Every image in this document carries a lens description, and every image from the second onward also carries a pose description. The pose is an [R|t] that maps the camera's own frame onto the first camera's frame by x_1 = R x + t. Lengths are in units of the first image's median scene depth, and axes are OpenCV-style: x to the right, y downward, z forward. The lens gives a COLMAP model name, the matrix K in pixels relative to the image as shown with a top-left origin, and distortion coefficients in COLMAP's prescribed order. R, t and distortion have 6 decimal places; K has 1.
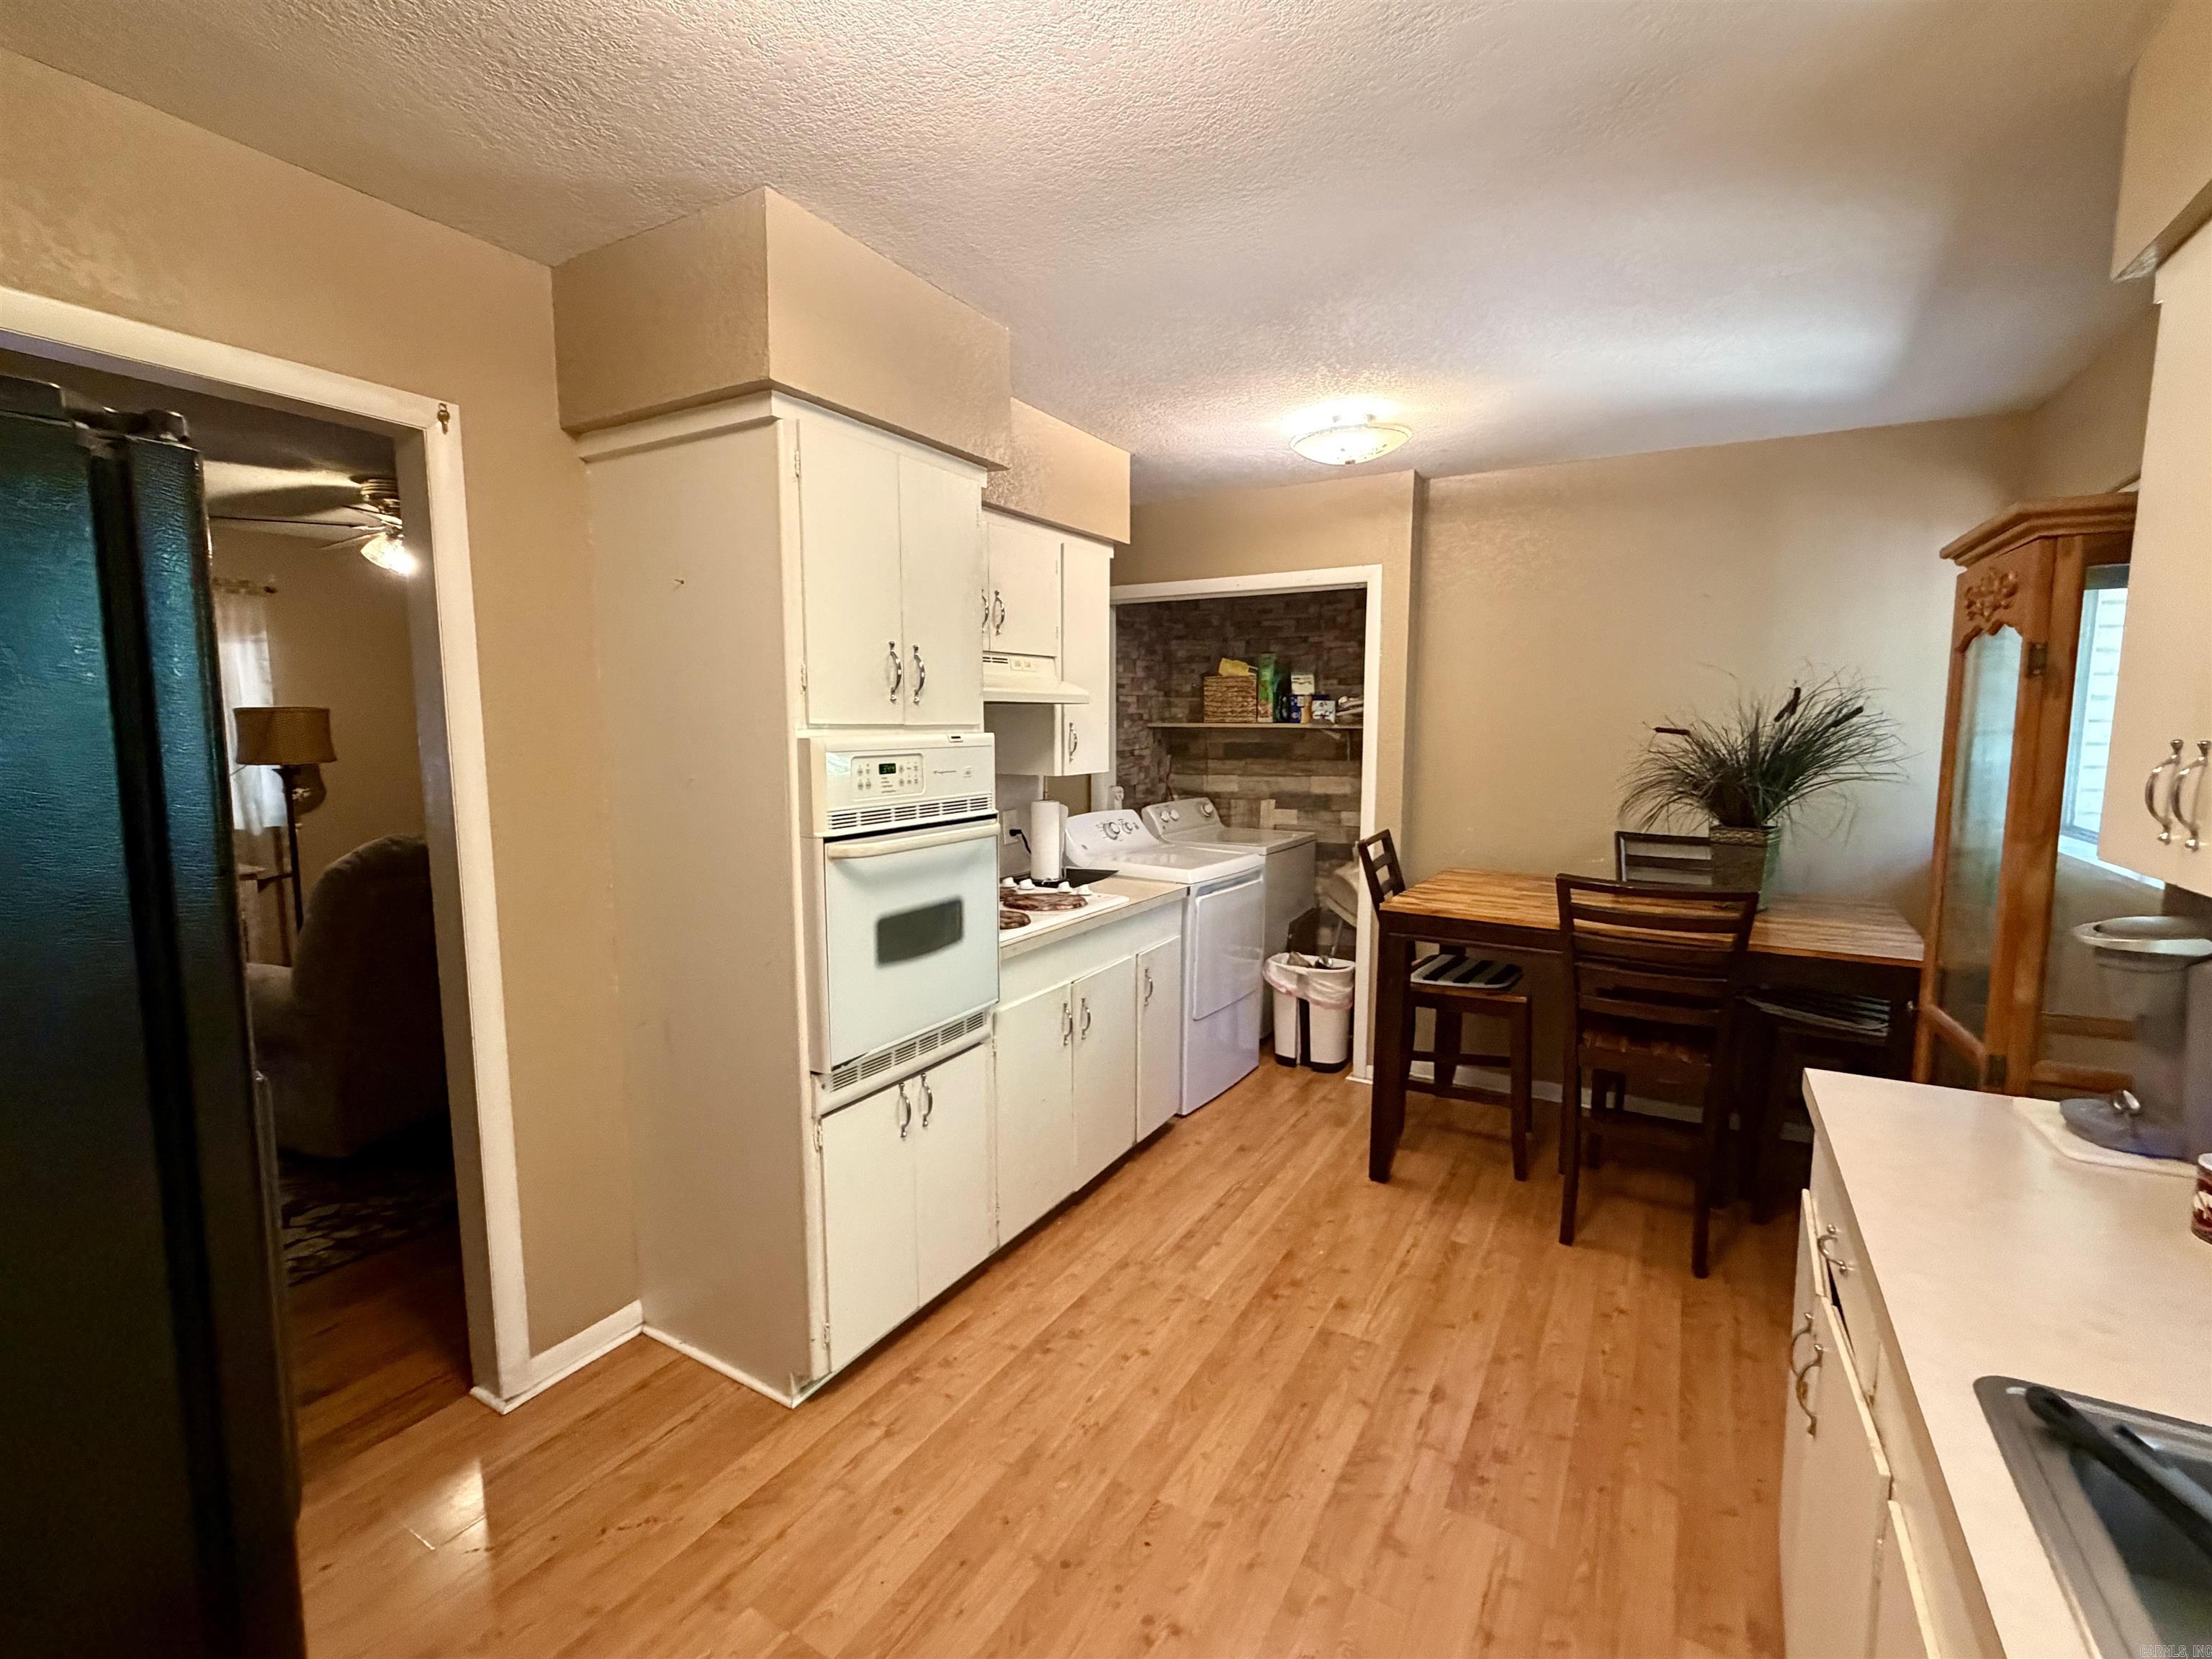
lens RADIAL K [[989.2, 0, 1100.4], [0, 989.2, 830.4], [0, 0, 1]] dist [-0.000645, -0.000383]
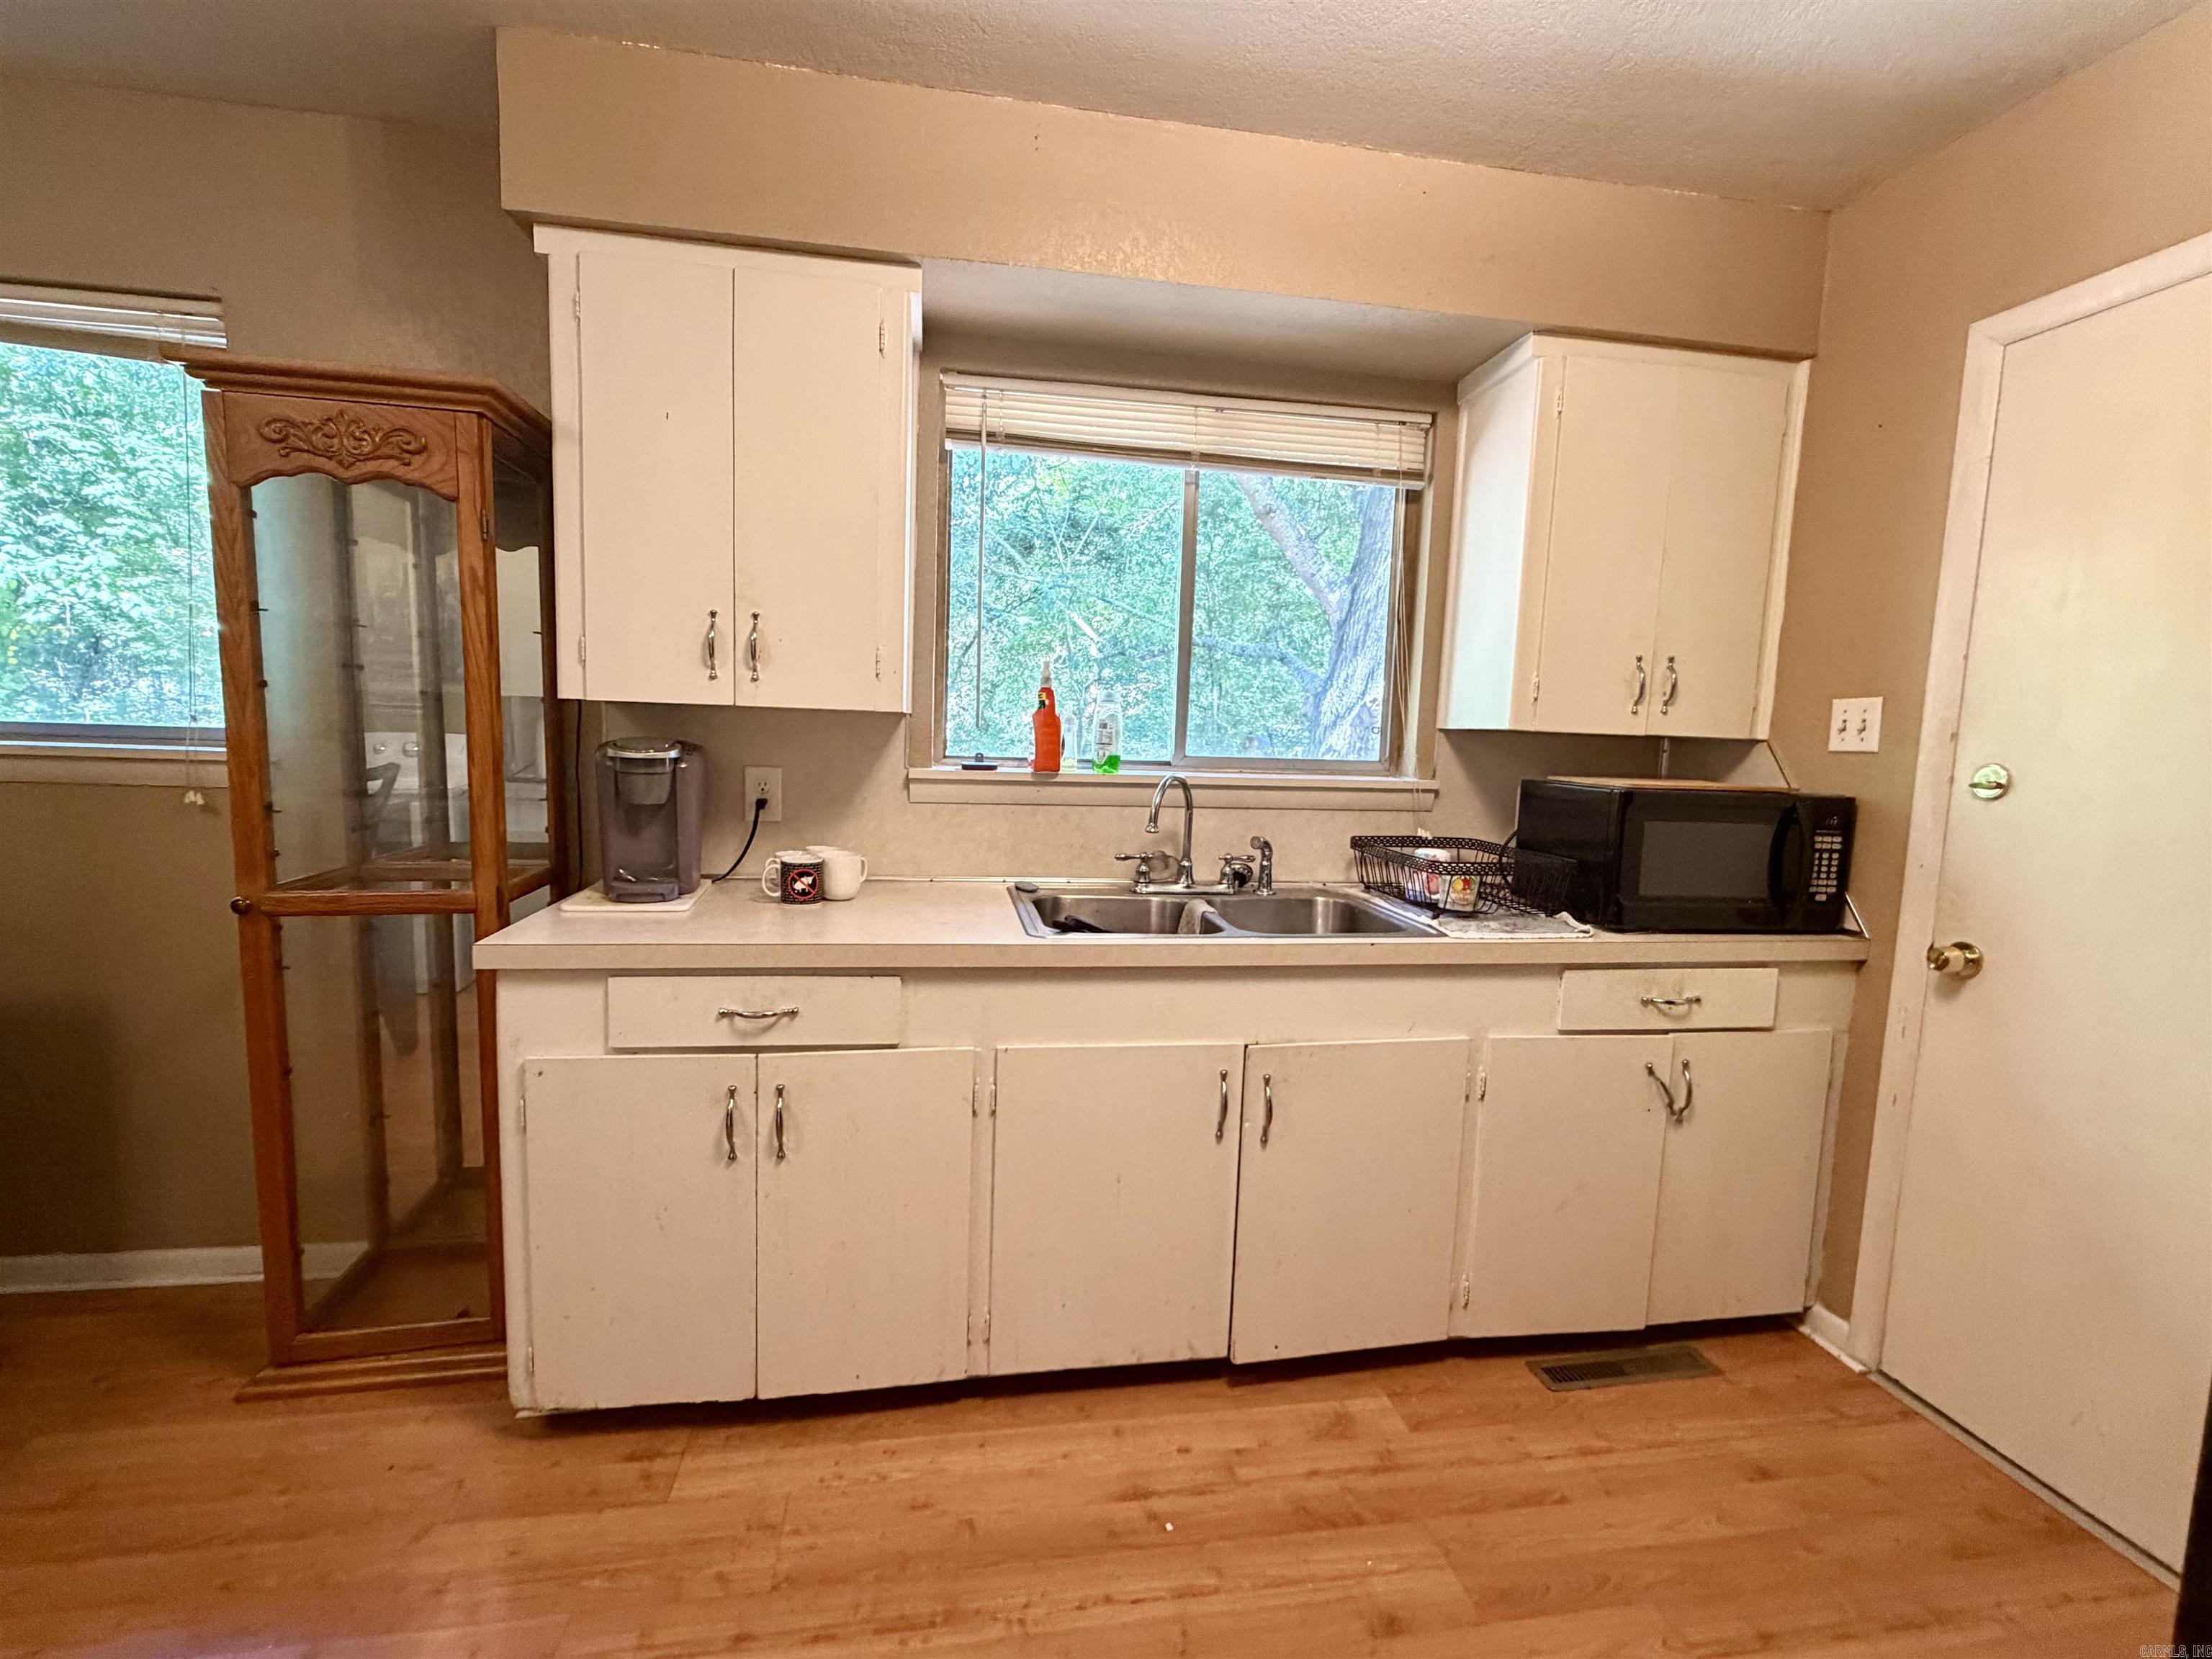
lens RADIAL K [[989.2, 0, 1103.1], [0, 989.2, 832.2], [0, 0, 1]] dist [-0.000645, -0.000383]
pose [[-0.646945, -0.104419, 0.755353, -0.258183], [0.050234, 0.982592, 0.178857, 0.001623], [-0.760880, 0.153655, -0.630437, 0.822035]]
